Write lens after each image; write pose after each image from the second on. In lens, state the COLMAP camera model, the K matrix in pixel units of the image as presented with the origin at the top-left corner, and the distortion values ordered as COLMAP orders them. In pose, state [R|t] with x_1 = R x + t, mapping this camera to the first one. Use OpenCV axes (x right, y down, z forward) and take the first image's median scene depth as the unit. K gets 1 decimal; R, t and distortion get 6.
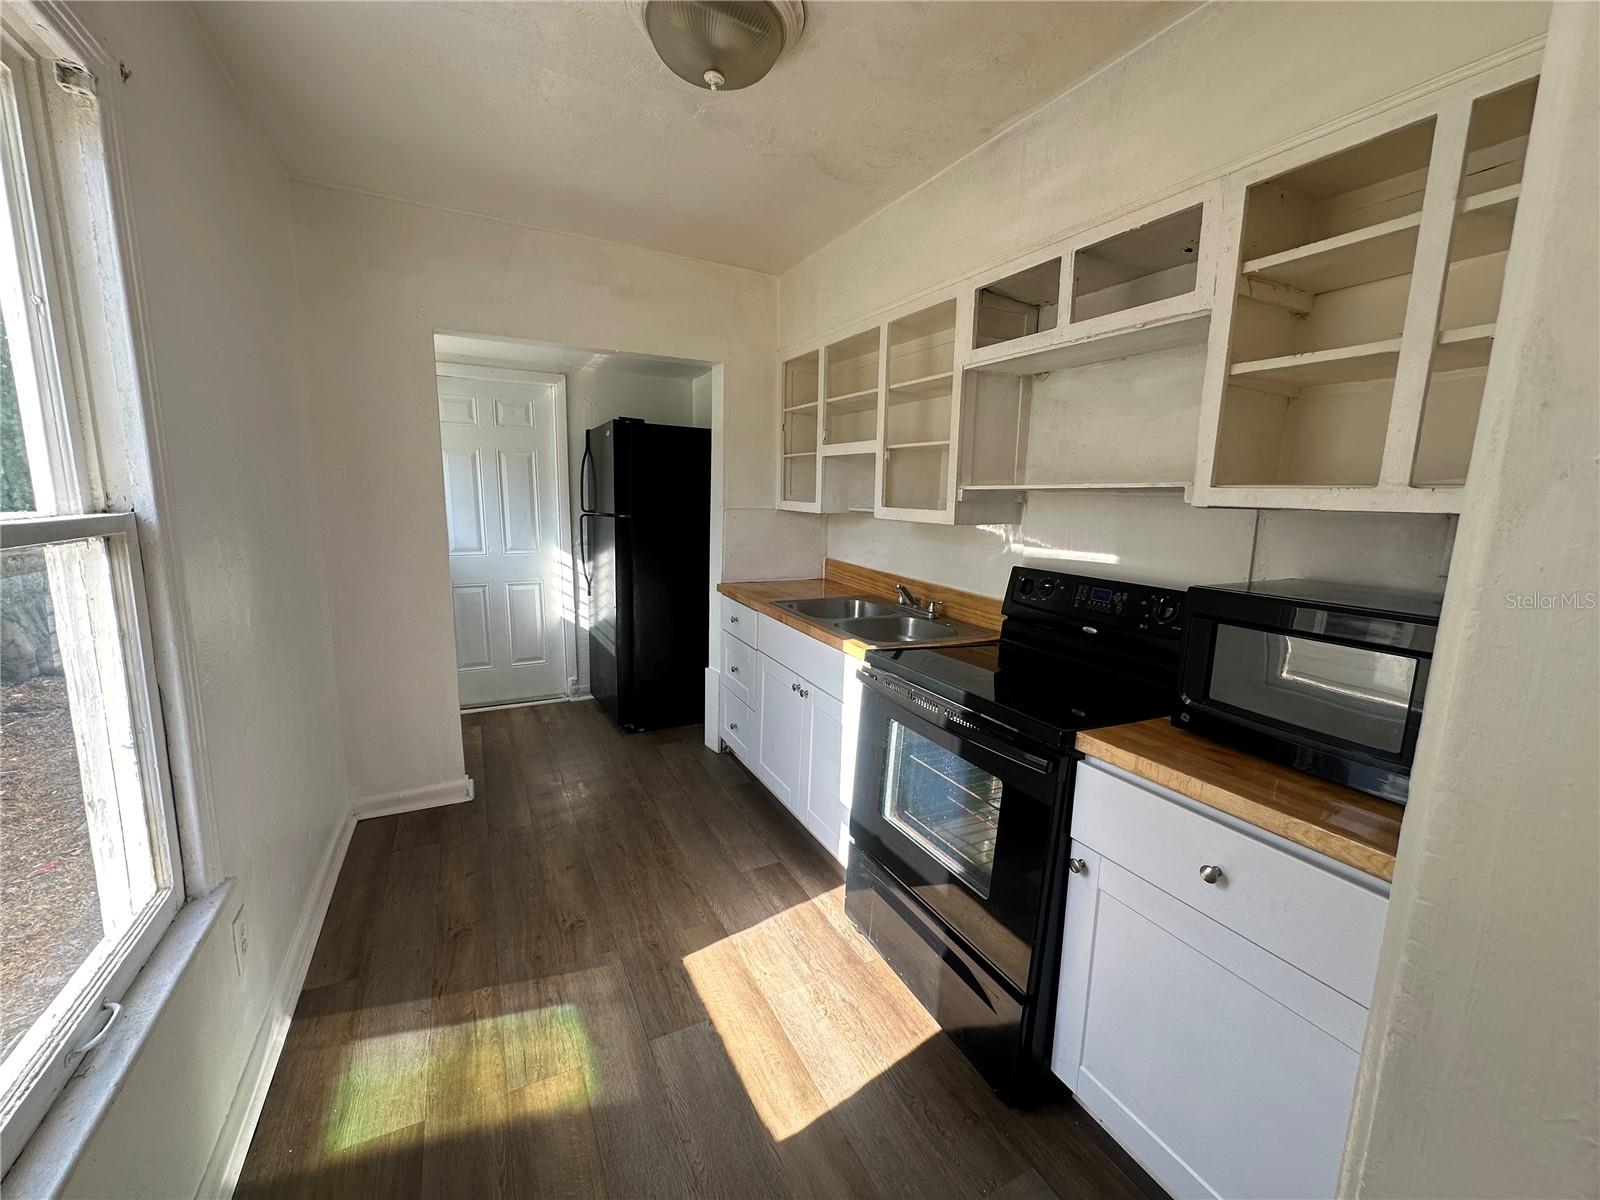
lens RADIAL K [[639.8, 0, 801.5], [0, 639.8, 597.7], [0, 0, 1]] dist [-0.002312, 0.001350]
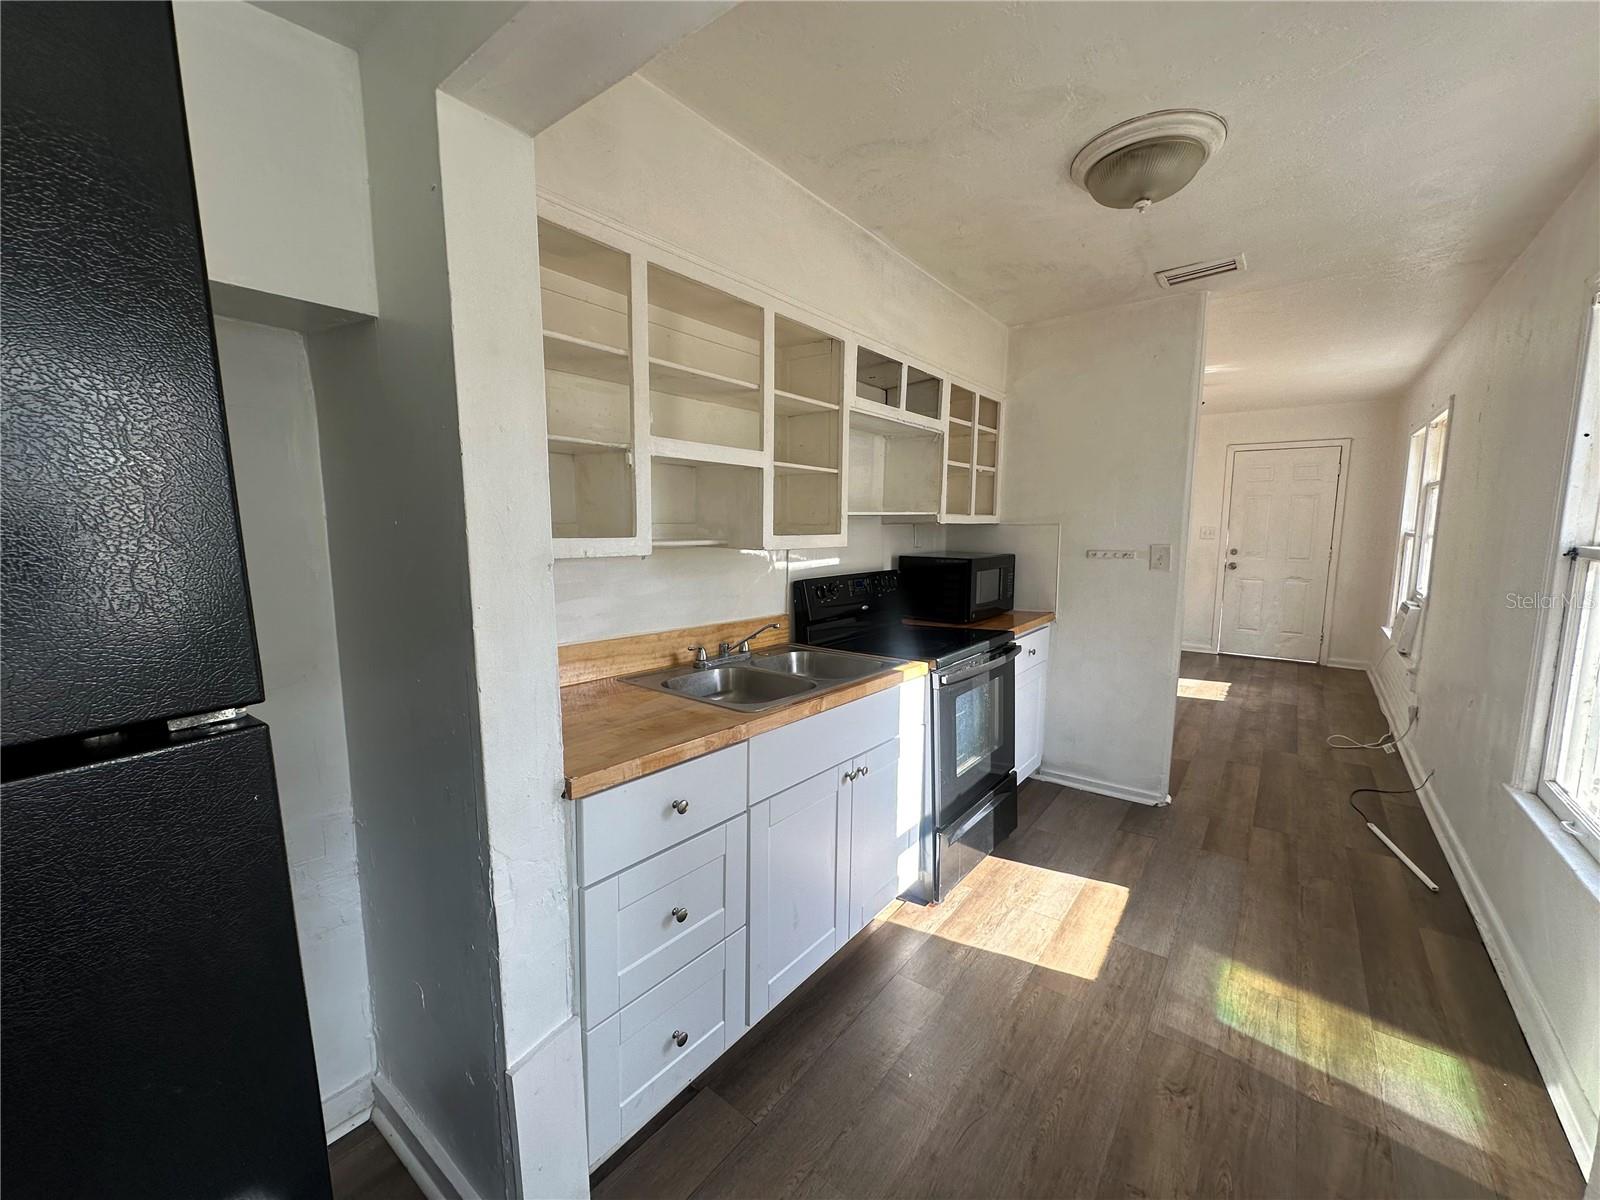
lens RADIAL K [[639.8, 0, 804.0], [0, 639.8, 597.7], [0, 0, 1]] dist [-0.002312, 0.001350]
pose [[-0.420033, -0.132960, 0.897716, -0.797464], [0.129766, 0.970244, 0.204418, -0.284187], [-0.898183, 0.202355, -0.390281, 1.630823]]
